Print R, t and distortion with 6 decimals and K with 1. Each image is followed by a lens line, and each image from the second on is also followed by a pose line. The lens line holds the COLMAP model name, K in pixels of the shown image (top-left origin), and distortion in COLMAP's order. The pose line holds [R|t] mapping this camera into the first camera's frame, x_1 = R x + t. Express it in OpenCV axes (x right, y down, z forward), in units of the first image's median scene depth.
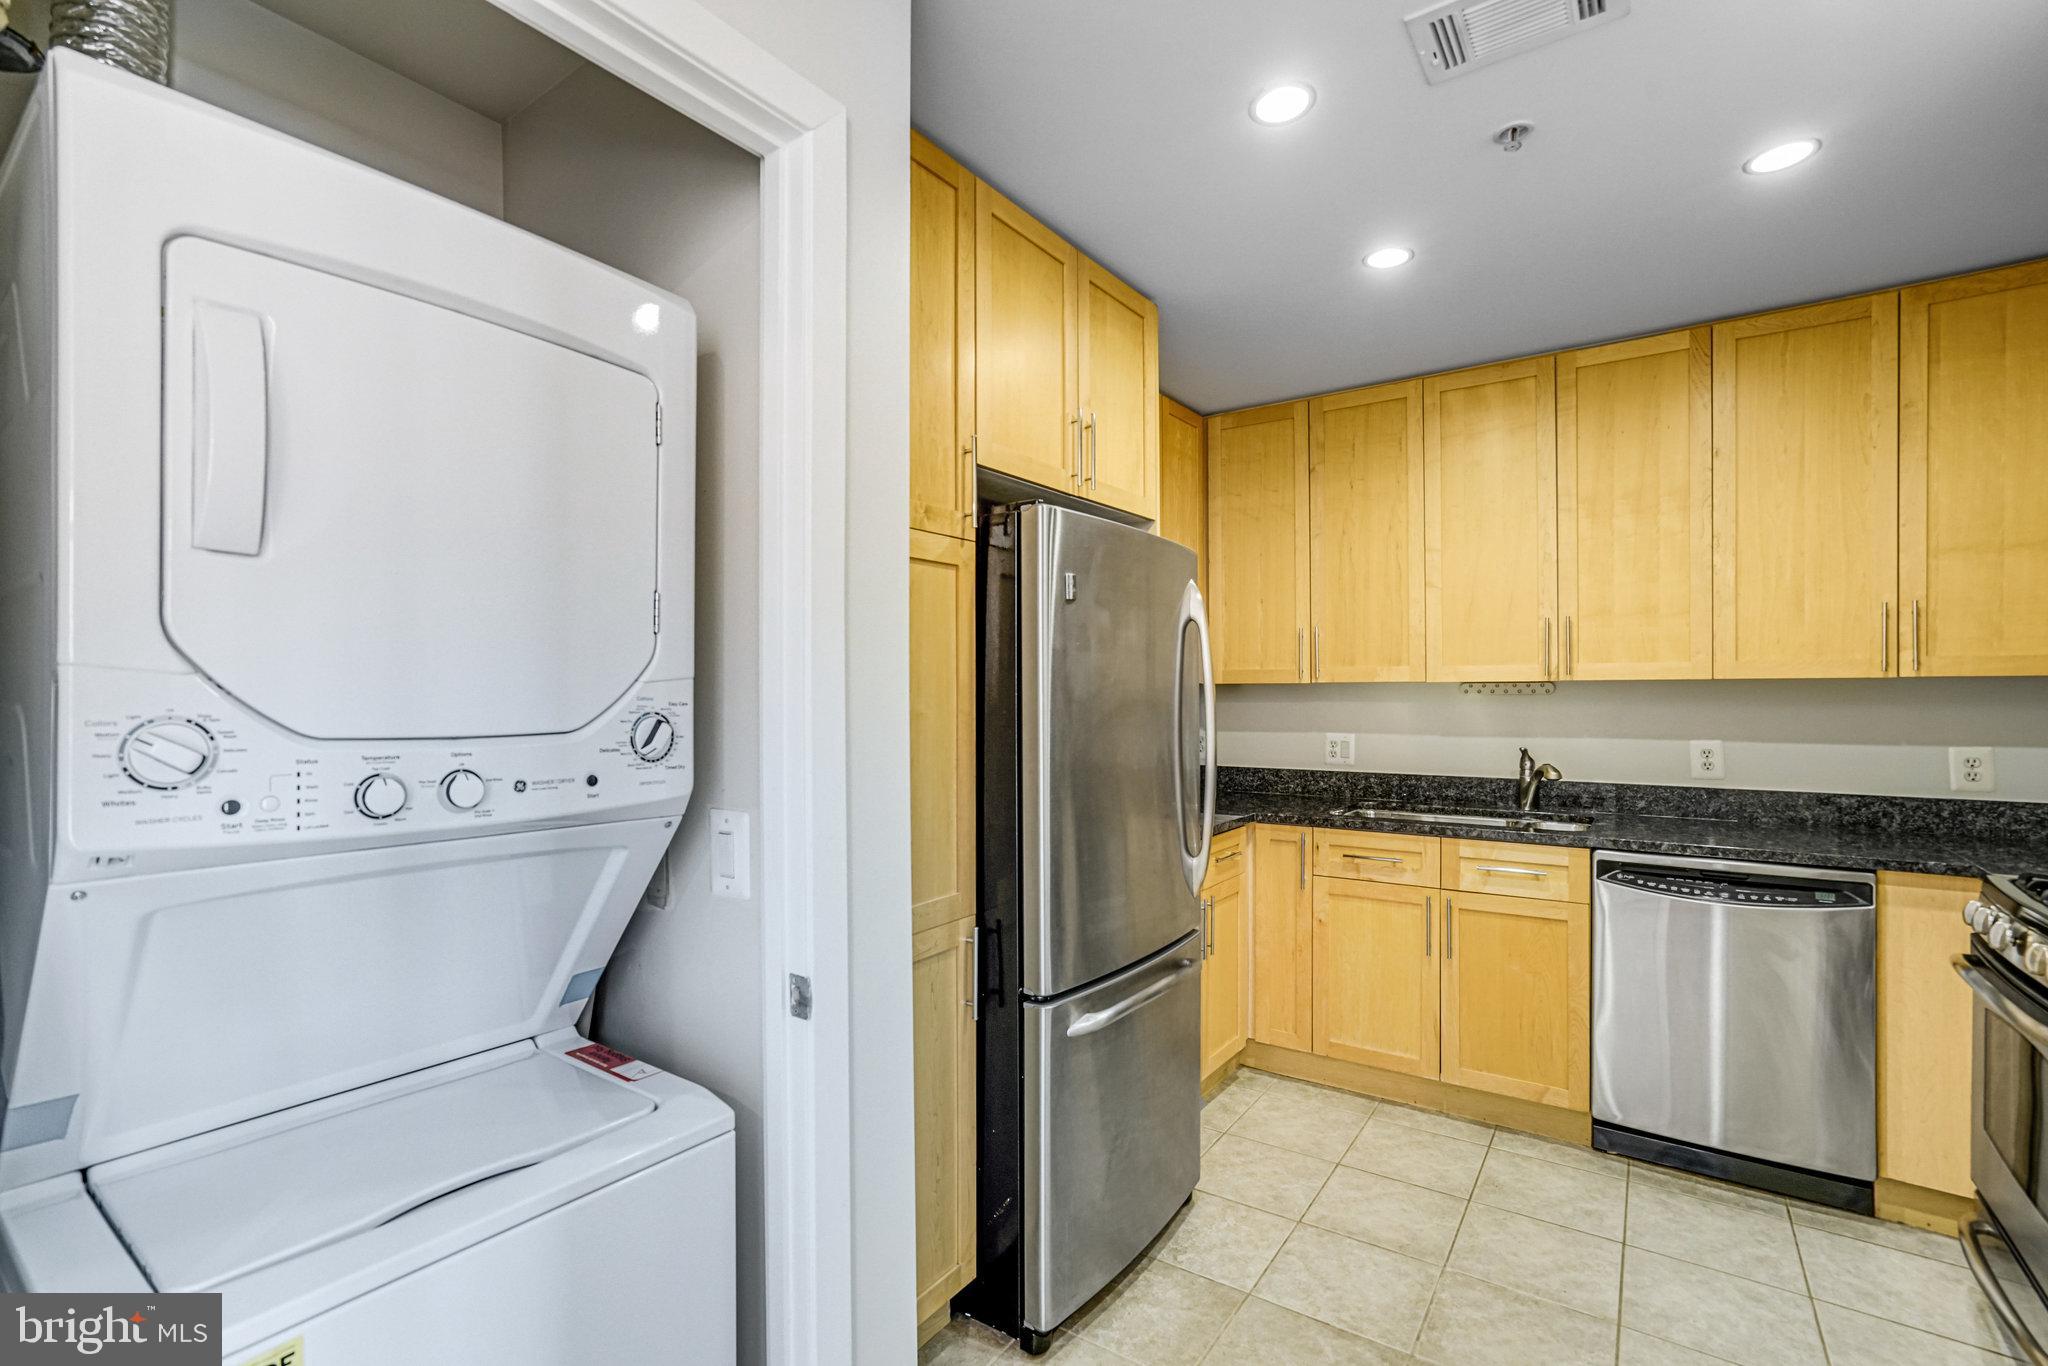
lens RADIAL K [[951.0, 0, 978.1], [0, 951.0, 691.8], [0, 0, 1]] dist [-0.026423, 0.011990]
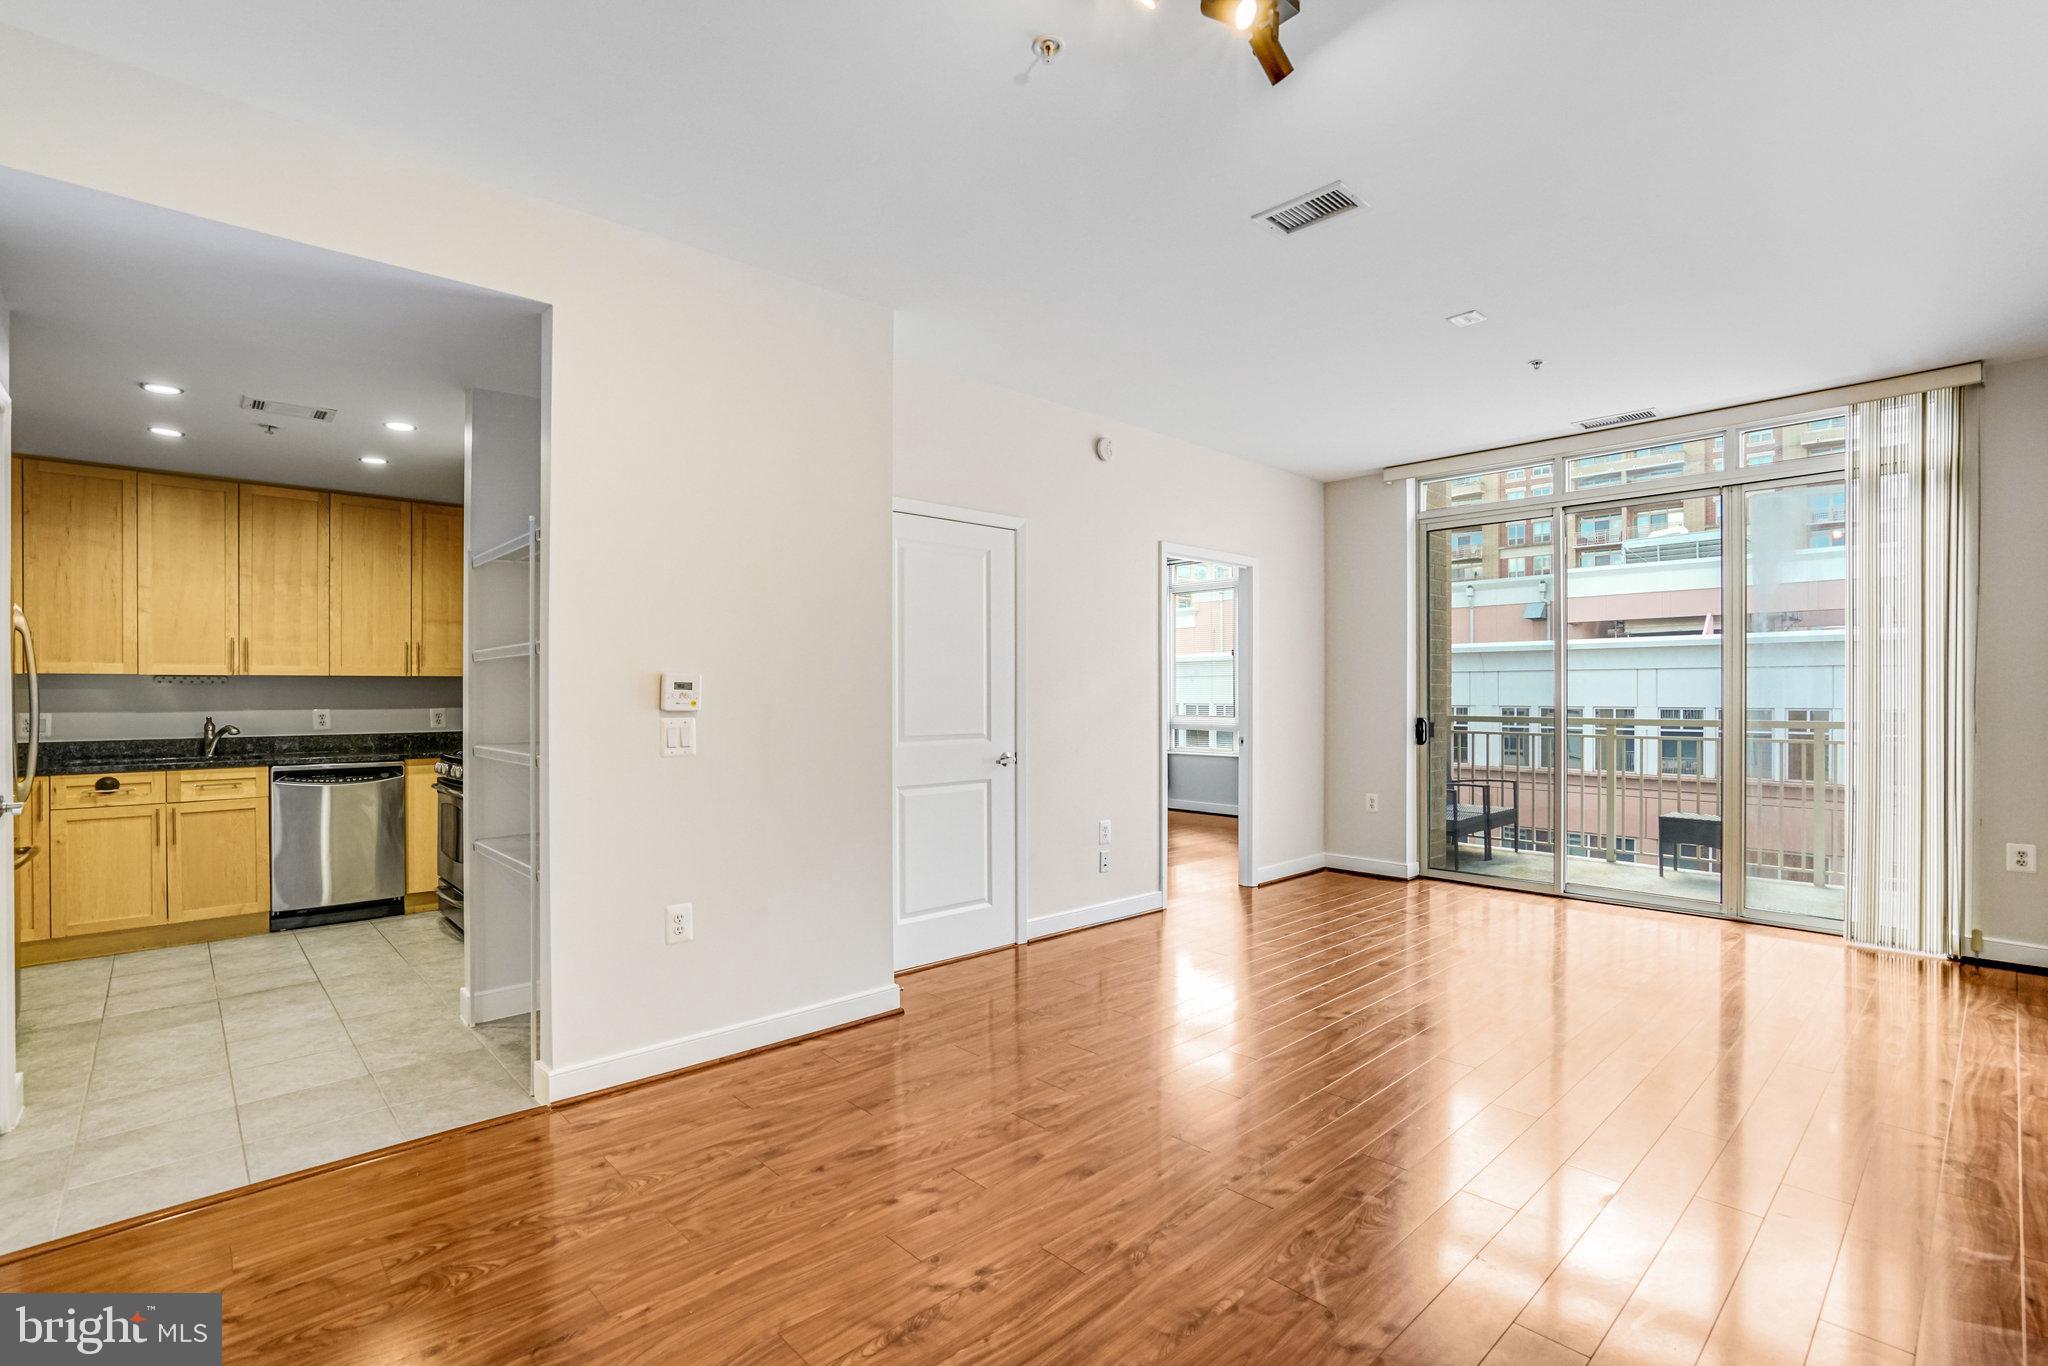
lens RADIAL K [[951.0, 0, 1037.1], [0, 951.0, 695.5], [0, 0, 1]] dist [-0.026423, 0.011990]
pose [[0.190695, 0.003194, 0.981644, -0.773242], [0.002996, 0.999988, -0.003836, 0.035890], [-0.981645, 0.003672, 0.190683, -0.735588]]
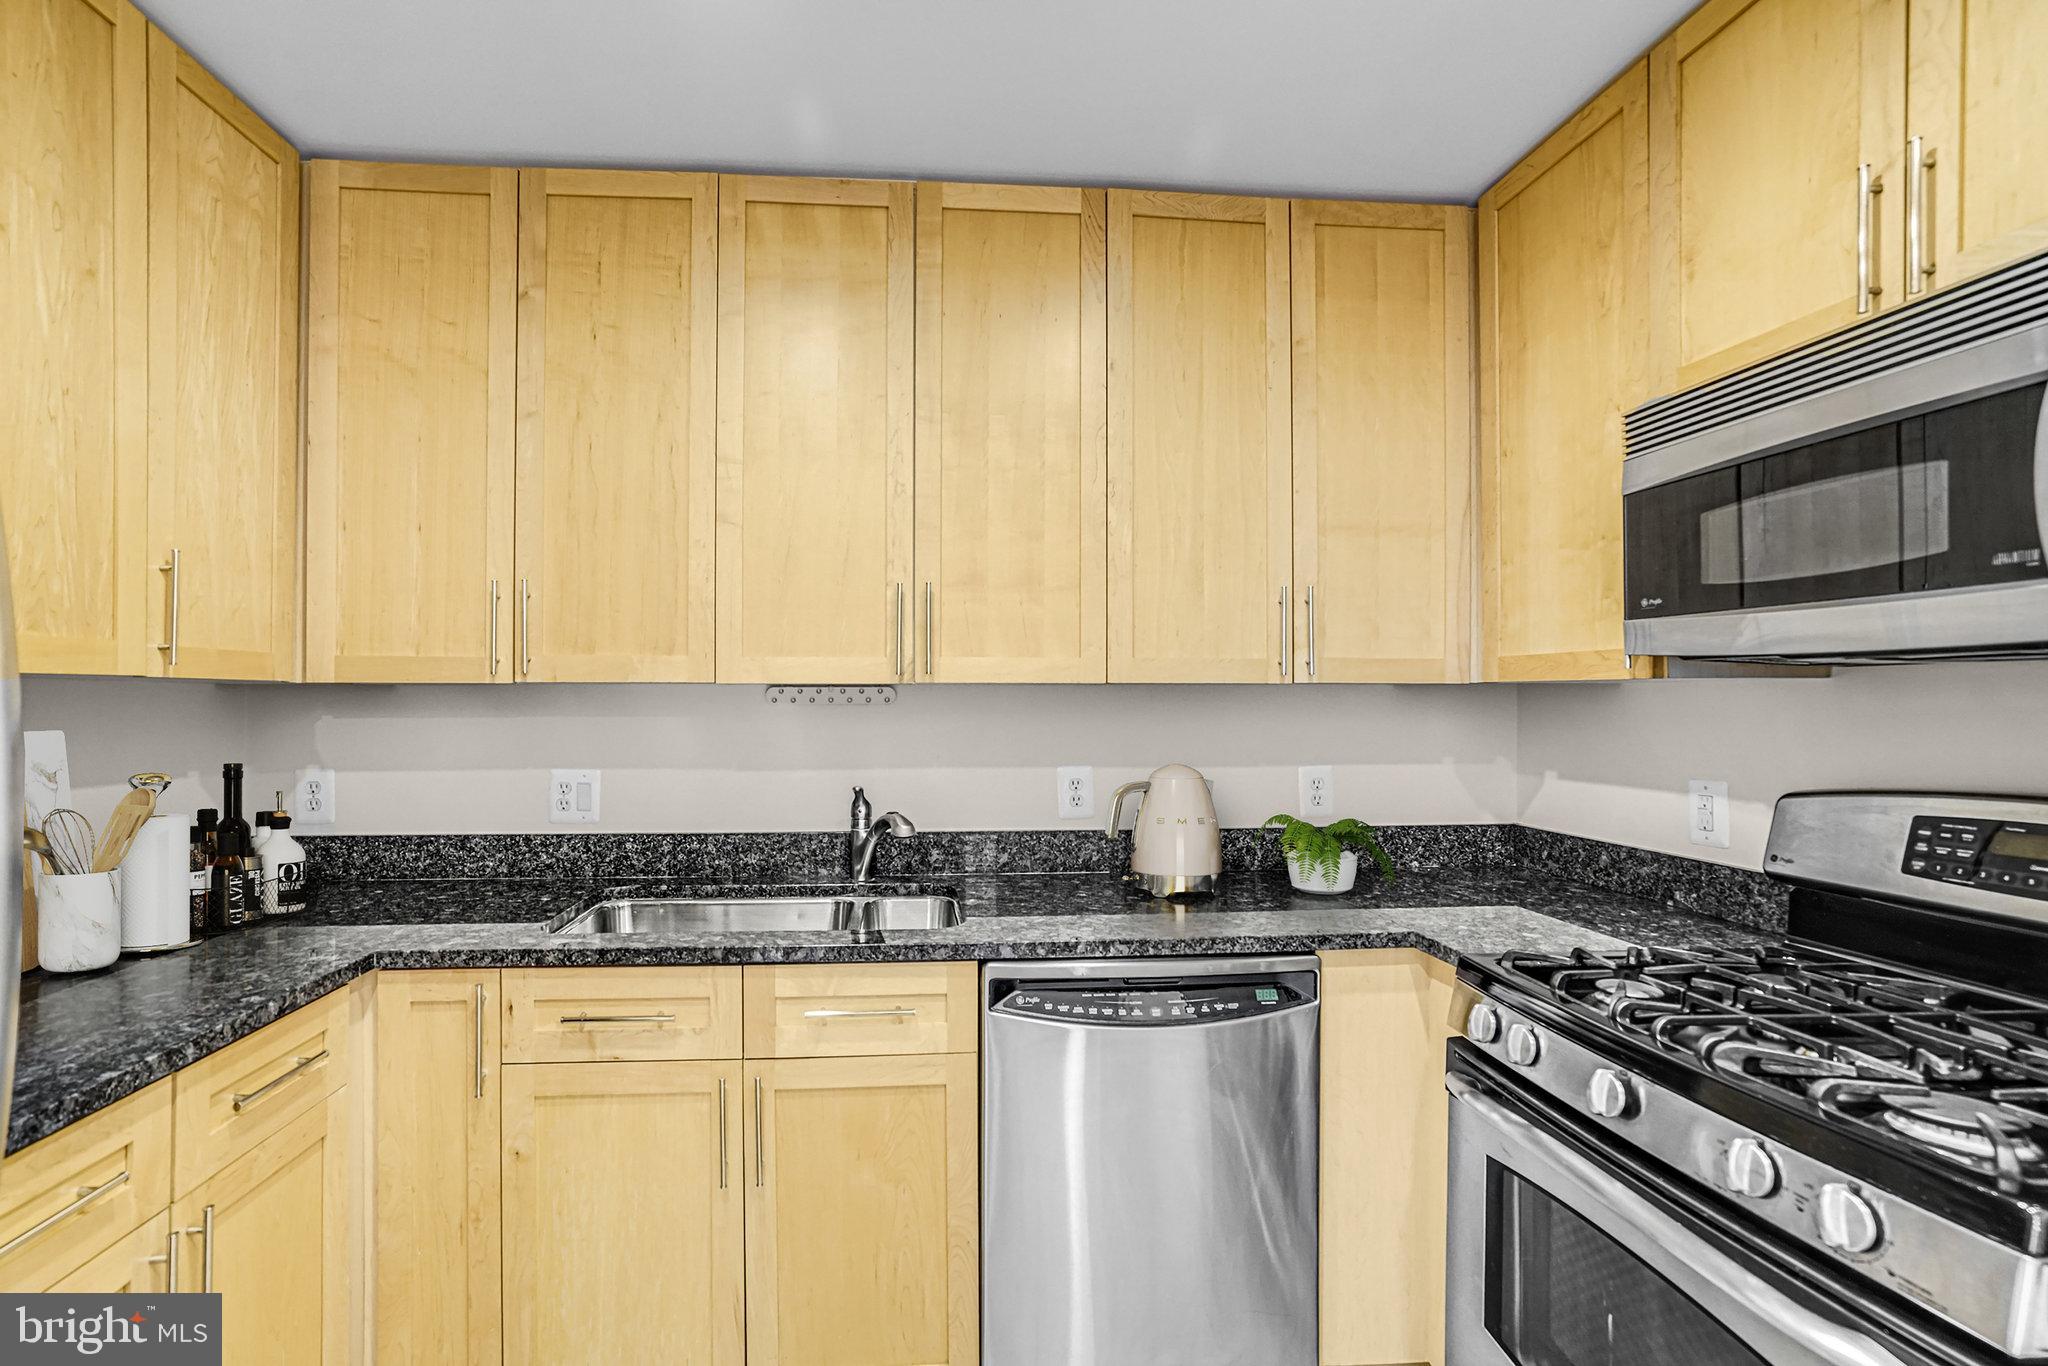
lens RADIAL K [[951.0, 0, 1023.6], [0, 951.0, 696.0], [0, 0, 1]] dist [-0.026423, 0.011990]
pose [[0.721511, 0.007550, 0.692362, 0.222212], [-0.003540, 0.999968, -0.007216, 0.001362], [-0.692394, 0.002755, 0.721514, 0.483504]]
